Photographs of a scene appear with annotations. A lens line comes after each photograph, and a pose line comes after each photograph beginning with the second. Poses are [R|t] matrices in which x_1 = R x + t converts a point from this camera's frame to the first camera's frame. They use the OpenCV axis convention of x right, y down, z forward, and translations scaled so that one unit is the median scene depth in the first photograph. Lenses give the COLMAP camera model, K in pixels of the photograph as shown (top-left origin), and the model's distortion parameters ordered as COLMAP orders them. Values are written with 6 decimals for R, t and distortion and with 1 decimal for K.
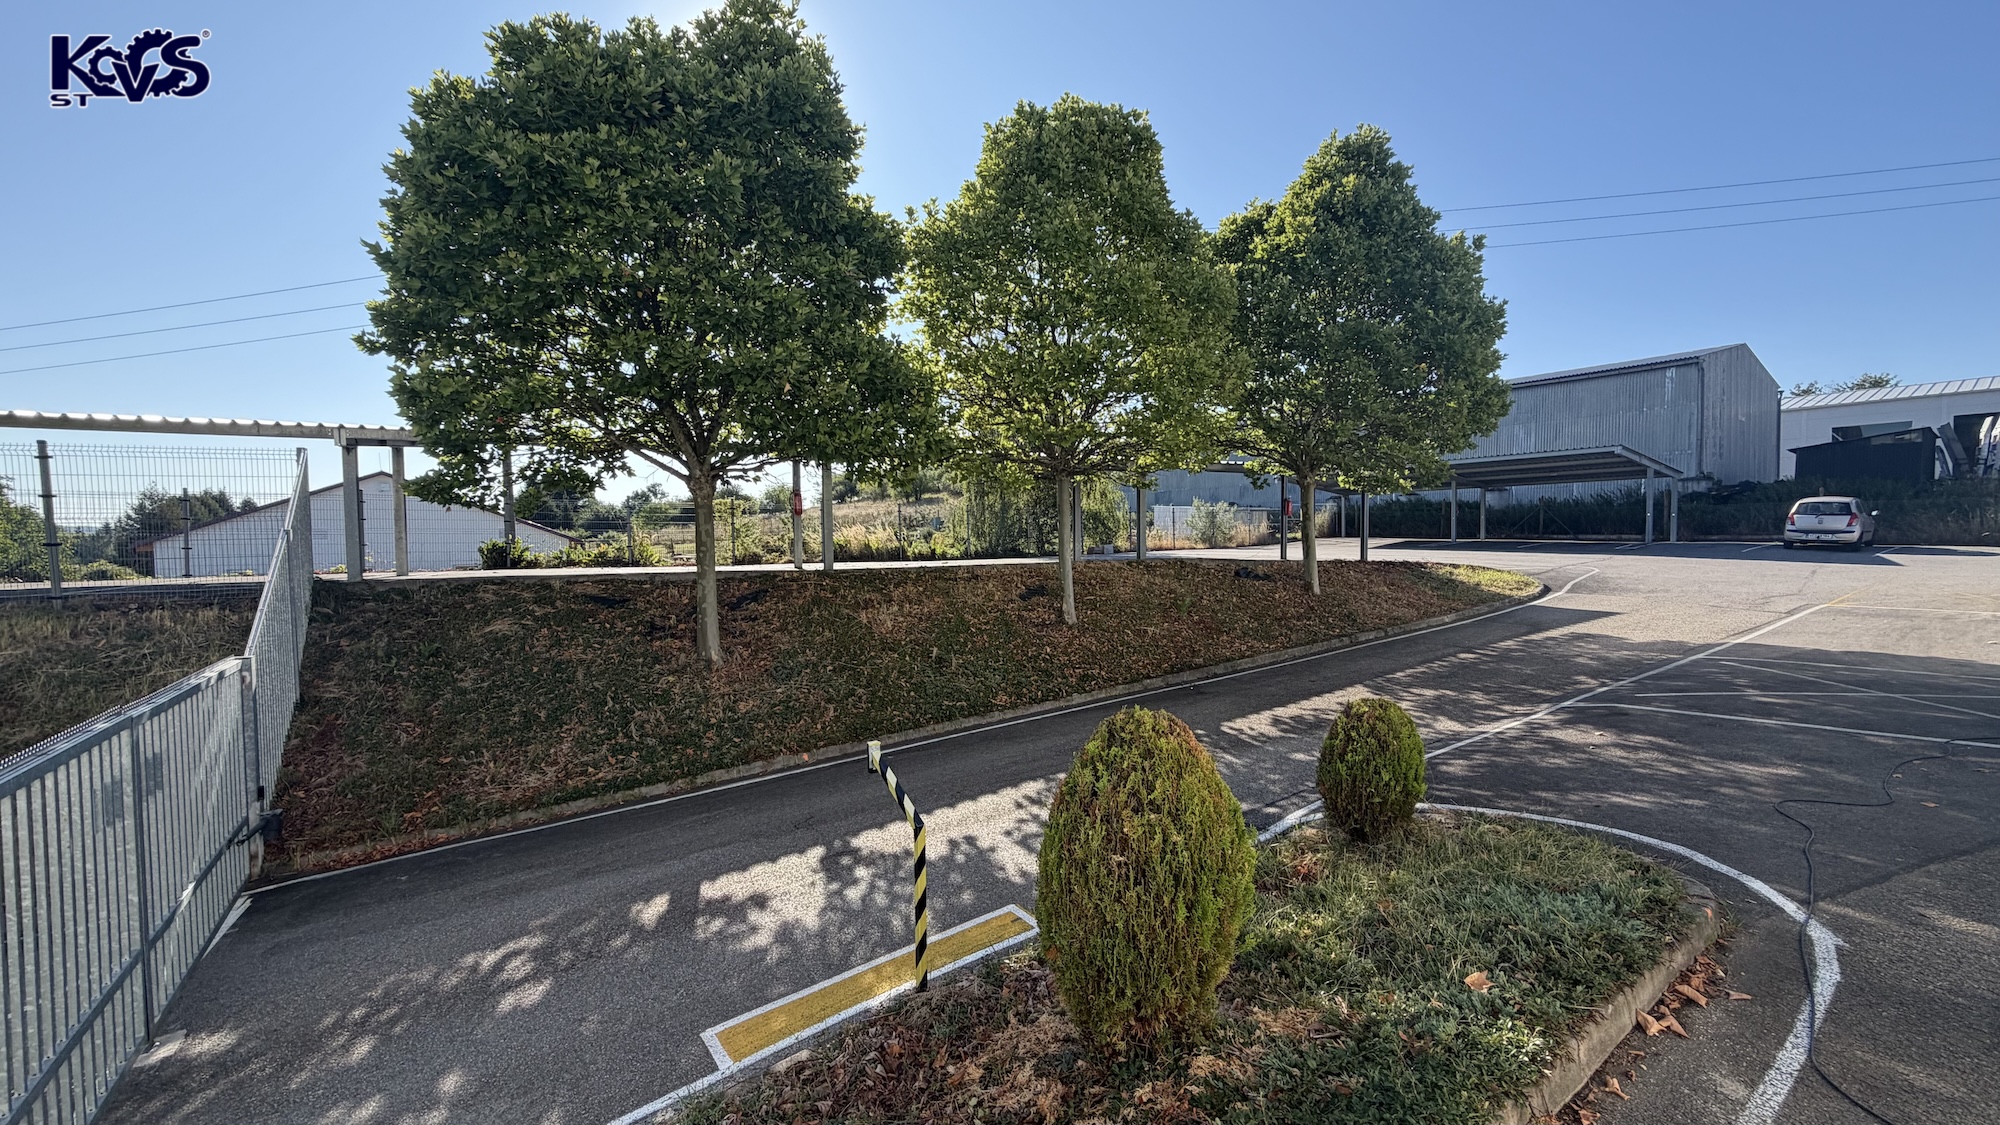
lens RADIAL K [[748.9, 0, 994.1], [0, 748.9, 562.2], [0, 0, 1]] dist [0.002683, 0.000487]
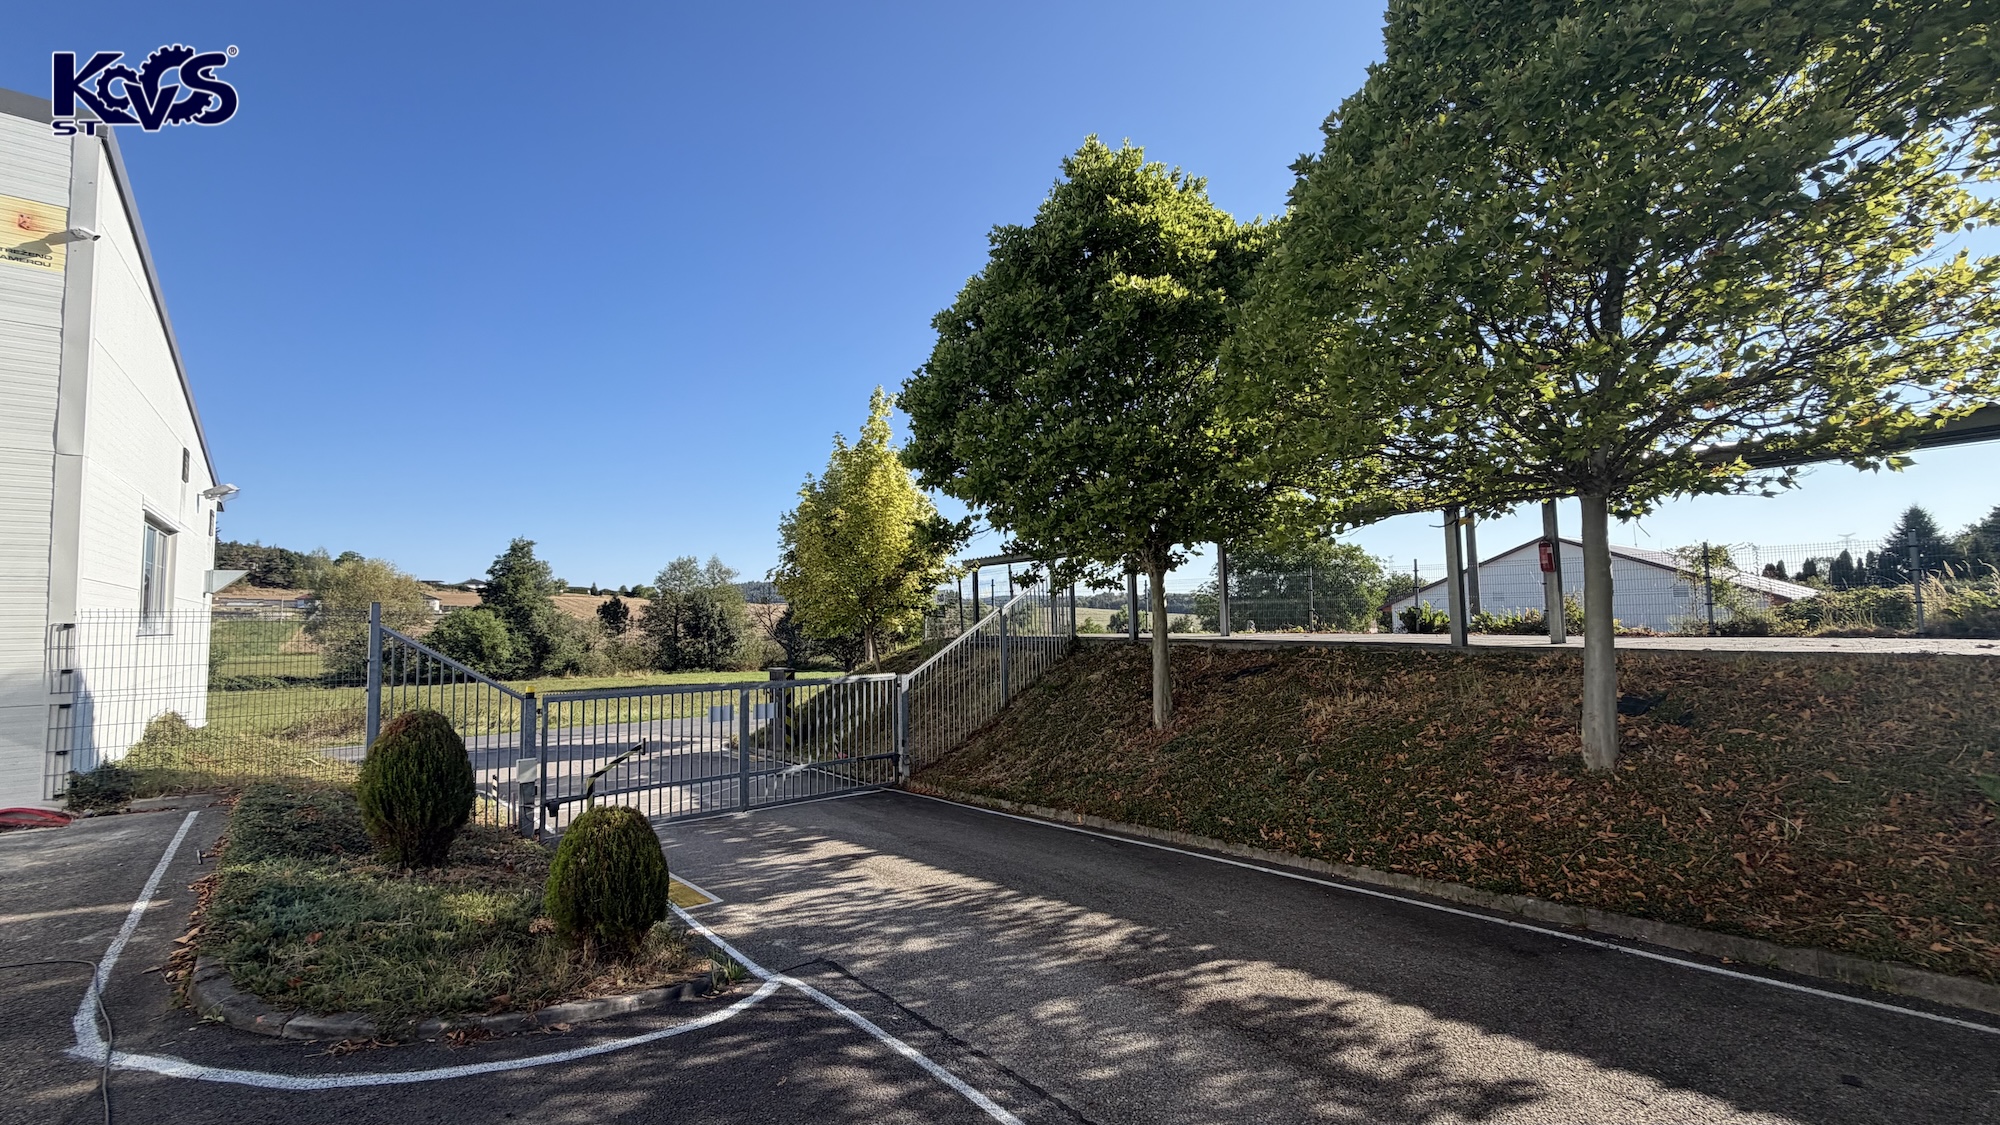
lens RADIAL K [[789.4, 0, 995.2], [0, 789.4, 561.7], [0, 0, 1]] dist [0.014899, 0.000496]
pose [[0.116403, -0.061737, -0.991281, 1.241292], [-0.012528, 0.997896, -0.063620, -0.038612], [0.993123, 0.019825, 0.115384, 1.088204]]
